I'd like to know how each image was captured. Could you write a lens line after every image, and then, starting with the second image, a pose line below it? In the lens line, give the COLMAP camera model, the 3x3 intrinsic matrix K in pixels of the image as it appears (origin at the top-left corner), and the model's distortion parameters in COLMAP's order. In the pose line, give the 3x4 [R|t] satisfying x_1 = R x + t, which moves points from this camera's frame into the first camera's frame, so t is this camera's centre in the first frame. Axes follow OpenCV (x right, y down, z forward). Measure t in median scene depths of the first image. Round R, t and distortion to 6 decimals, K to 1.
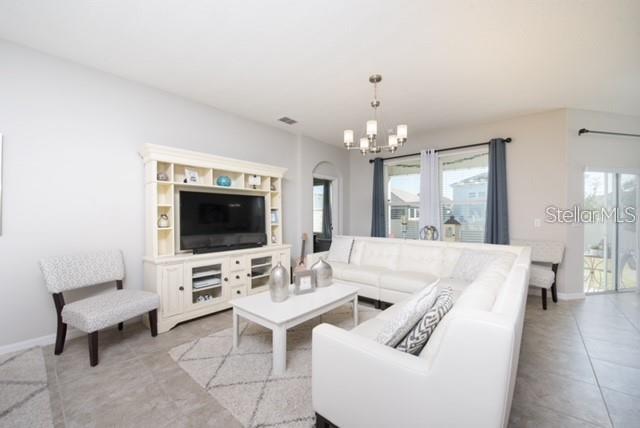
lens RADIAL K [[256.4, 0, 322.5], [0, 256.4, 213.7], [0, 0, 1]] dist [-0.019846, -0.000014]
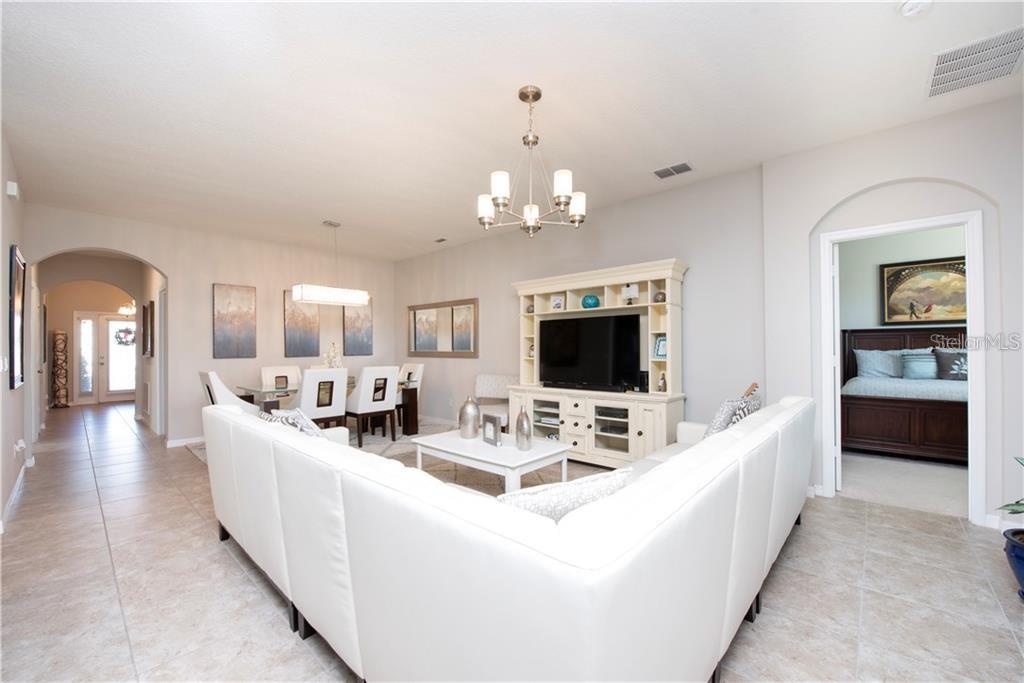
lens RADIAL K [[410.3, 0, 512.3], [0, 410.3, 343.8], [0, 0, 1]] dist [-0.019846, -0.000014]
pose [[-0.028386, -0.004302, -0.999588, 1.129659], [0.017190, 0.999841, -0.004791, 0.005507], [0.999449, -0.017319, -0.028308, 1.025261]]
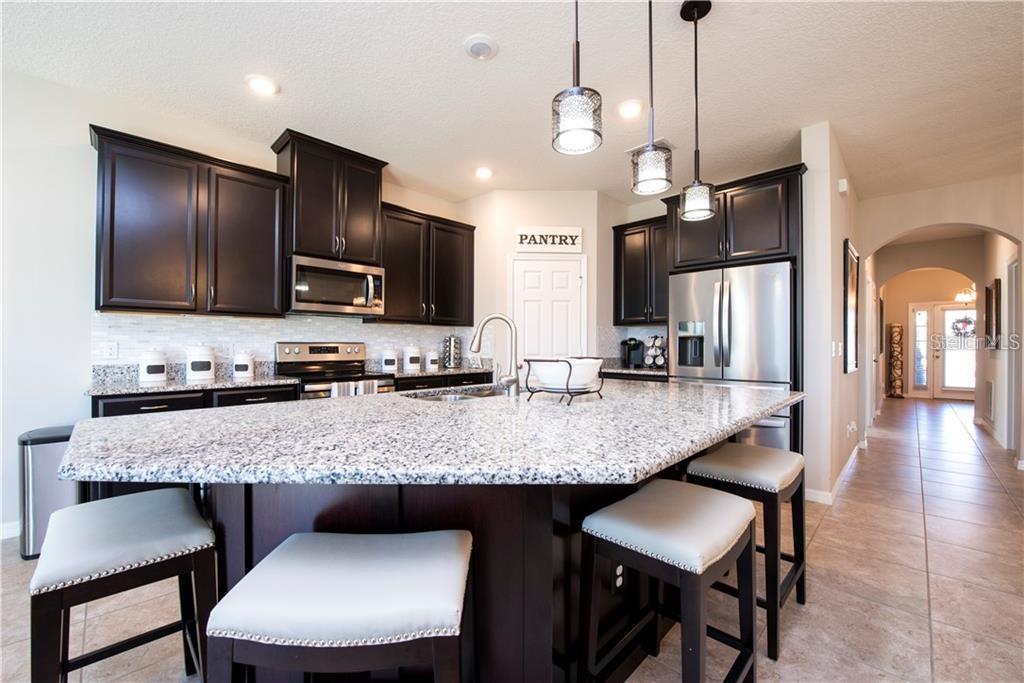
lens RADIAL K [[410.3, 0, 516.5], [0, 410.3, 345.3], [0, 0, 1]] dist [-0.019846, -0.000014]
pose [[-0.997749, 0.001035, 0.067053, 0.959771], [0.000474, 0.999965, -0.008379, 0.029470], [-0.067060, -0.008329, -0.997714, 0.871271]]
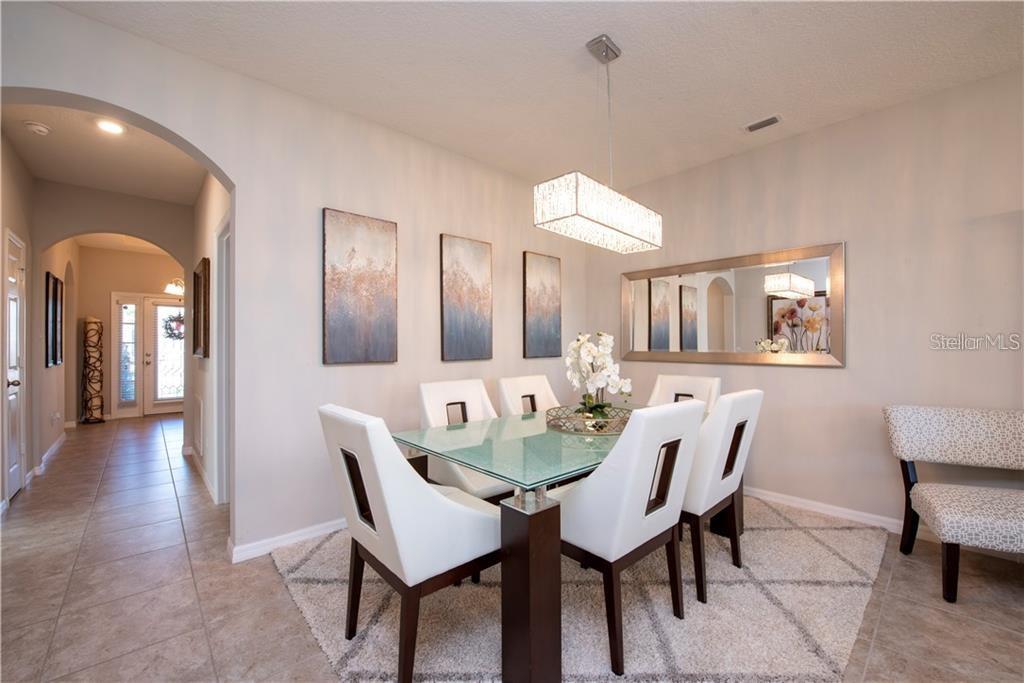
lens RADIAL K [[410.3, 0, 508.1], [0, 410.3, 343.4], [0, 0, 1]] dist [-0.019846, -0.000014]
pose [[-0.129356, 0.001461, -0.991597, 0.119122], [0.010533, 0.999945, 0.000099, -0.002513], [0.991542, -0.010432, -0.129364, 0.097619]]
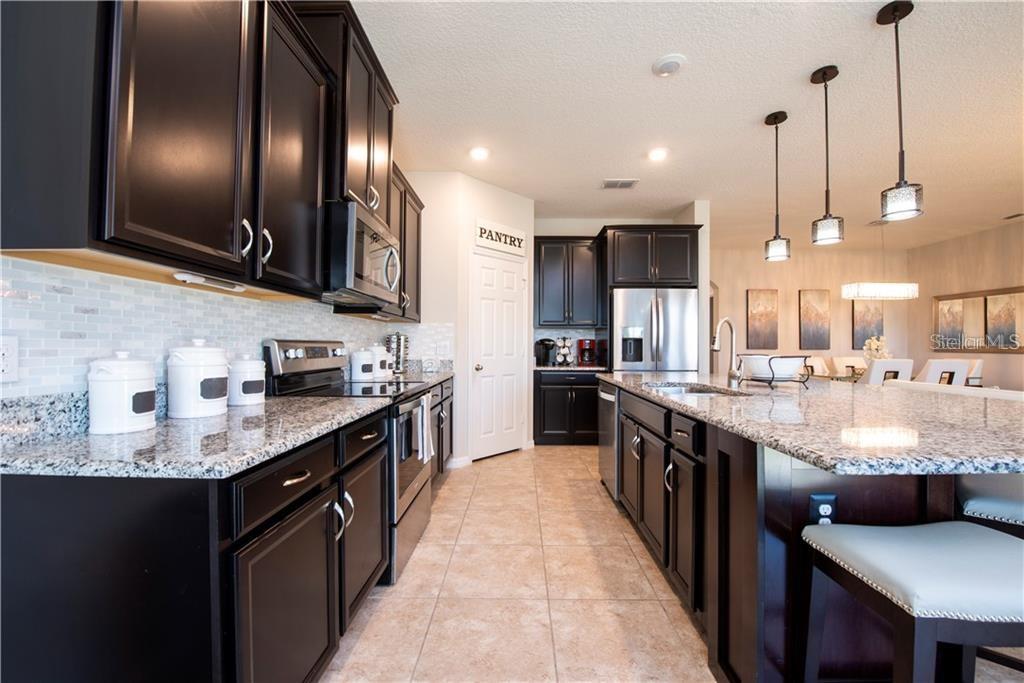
lens RADIAL K [[410.3, 0, 507.8], [0, 410.3, 342.0], [0, 0, 1]] dist [-0.019846, -0.000014]
pose [[-0.769007, -0.005433, -0.639217, 1.885359], [0.003573, 0.999912, -0.012796, 0.024432], [0.639230, -0.012124, -0.768920, 0.512307]]
